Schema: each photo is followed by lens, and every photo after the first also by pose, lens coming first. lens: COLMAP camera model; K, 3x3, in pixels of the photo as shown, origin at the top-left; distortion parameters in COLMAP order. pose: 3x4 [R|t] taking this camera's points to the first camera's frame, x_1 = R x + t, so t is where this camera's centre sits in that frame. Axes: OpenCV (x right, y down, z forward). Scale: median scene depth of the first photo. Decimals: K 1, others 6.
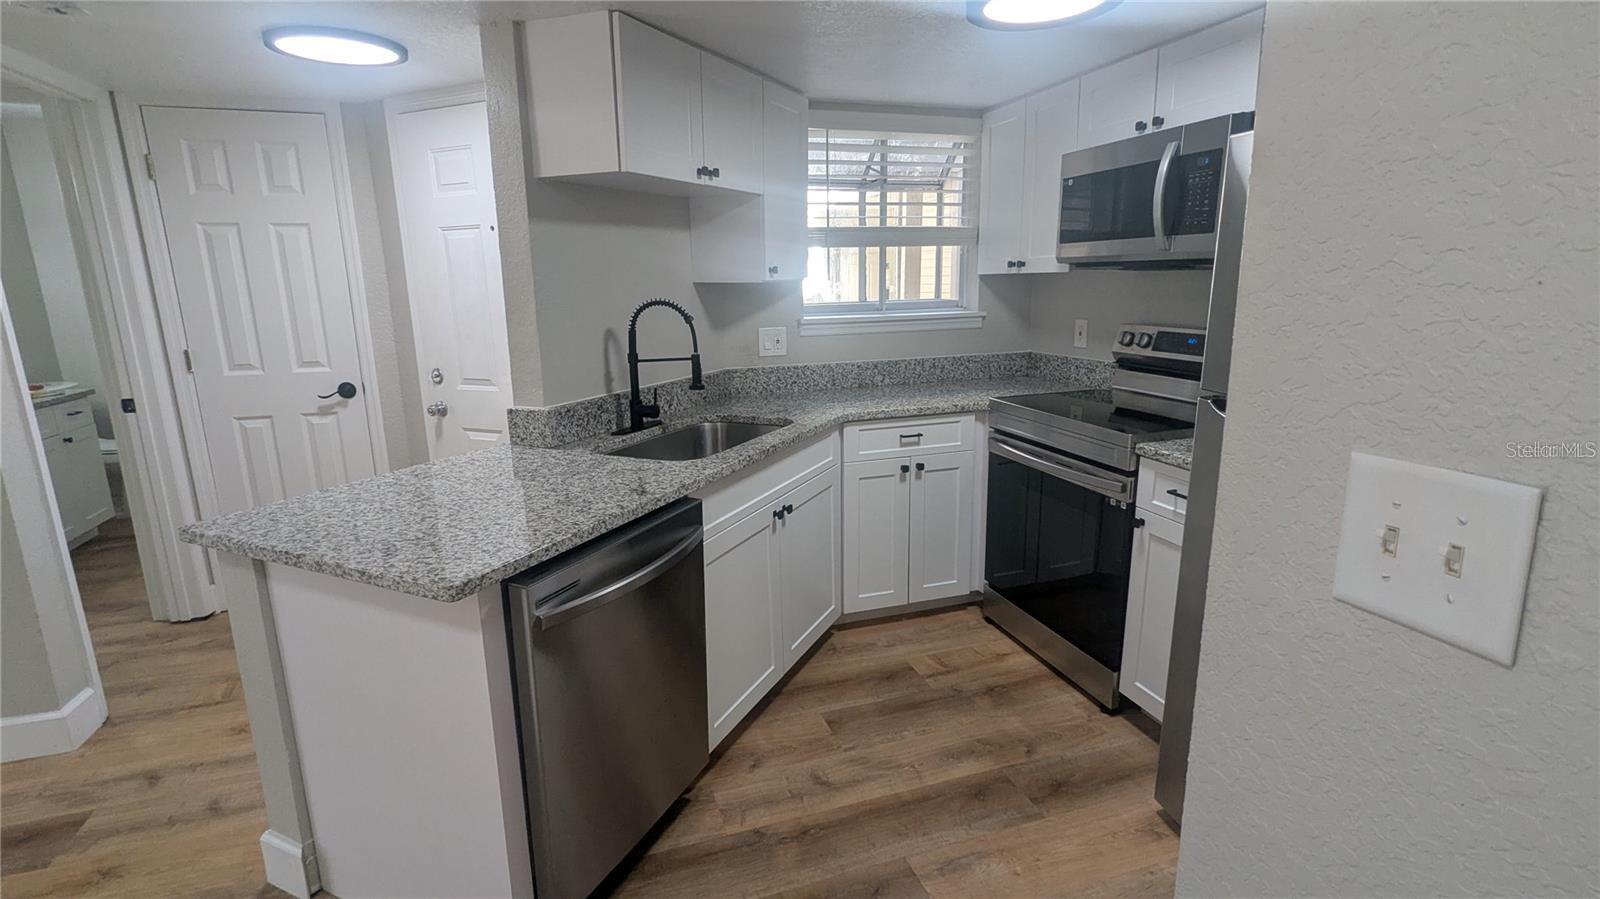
lens RADIAL K [[754.7, 0, 804.1], [0, 754.7, 452.4], [0, 0, 1]] dist [-0.000019, 0.000399]
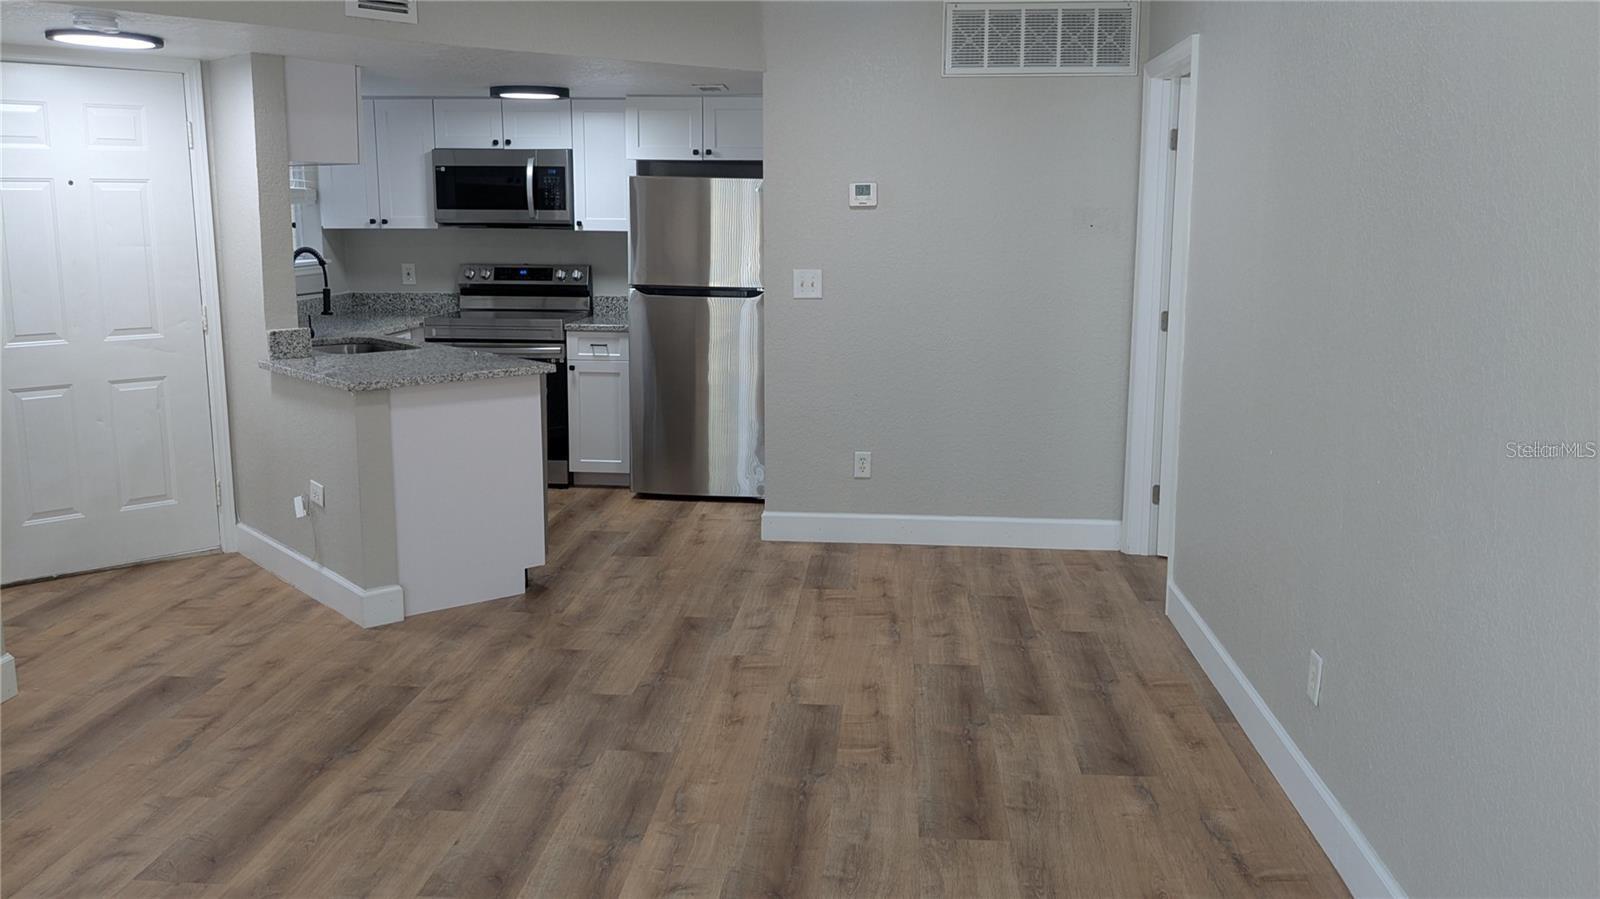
lens RADIAL K [[1294.7, 0, 801.3], [0, 1294.7, 446.8], [0, 0, 1]] dist [-0.011193, -0.005317]
pose [[0.389813, -0.145570, 0.909316, -2.079868], [0.196582, 0.977821, 0.072264, 0.154249], [-0.899667, 0.150586, 0.409784, -0.699057]]
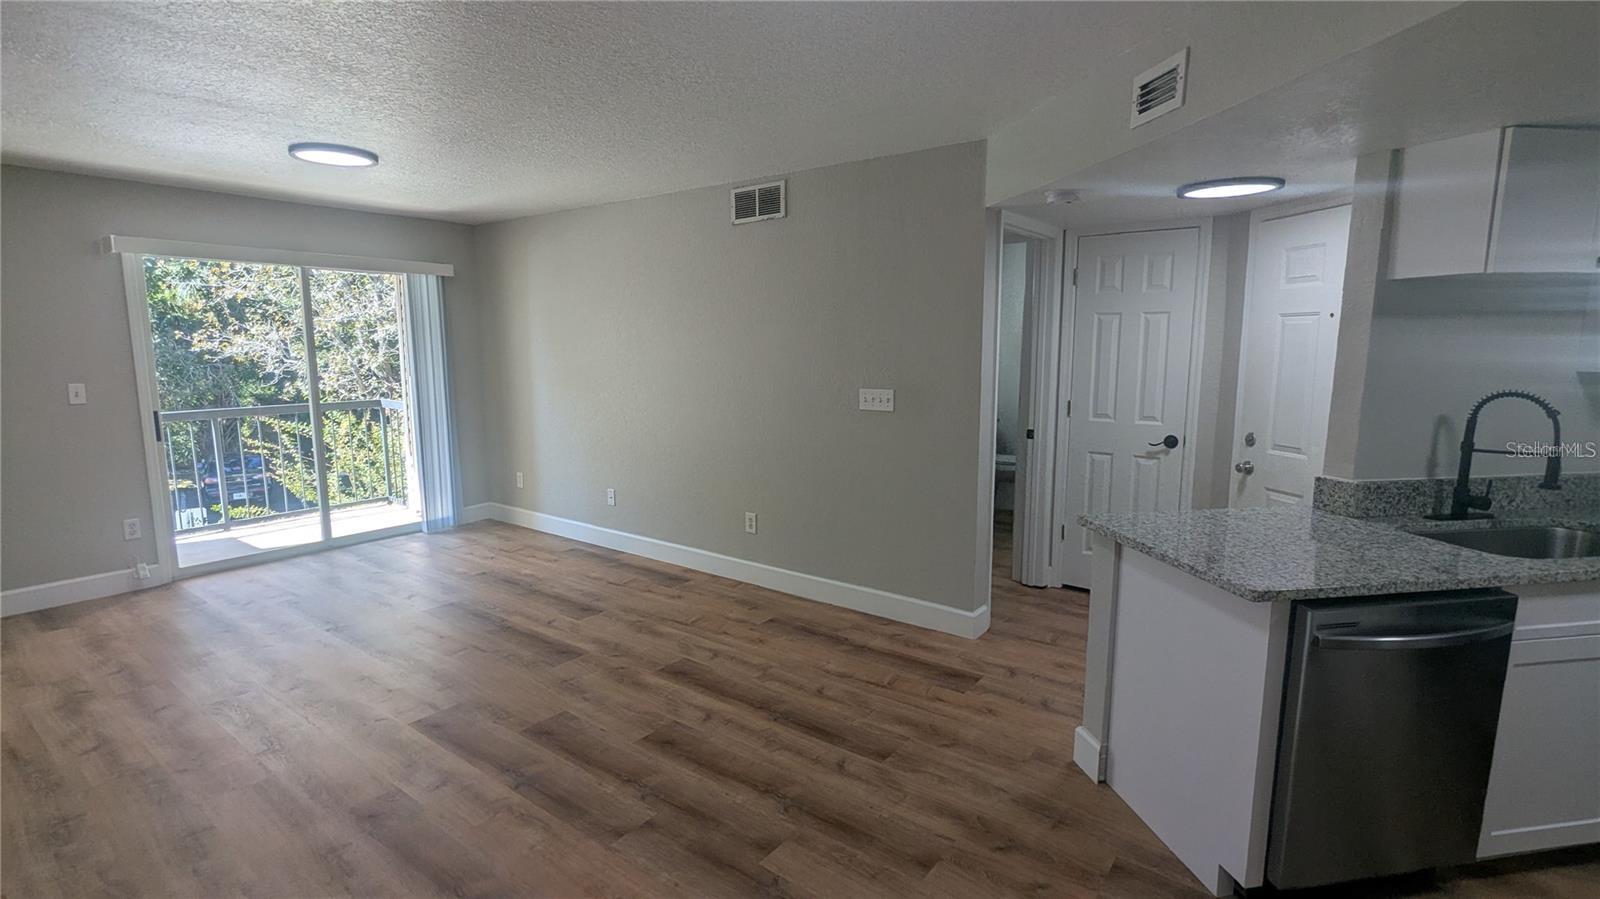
lens RADIAL K [[754.7, 0, 797.4], [0, 754.7, 448.8], [0, 0, 1]] dist [-0.000019, 0.000399]
pose [[0.561423, 0.129904, -0.817270, 0.097382], [-0.191248, 0.981234, 0.024589, 0.023535], [0.805127, 0.142496, 0.575731, -0.303093]]
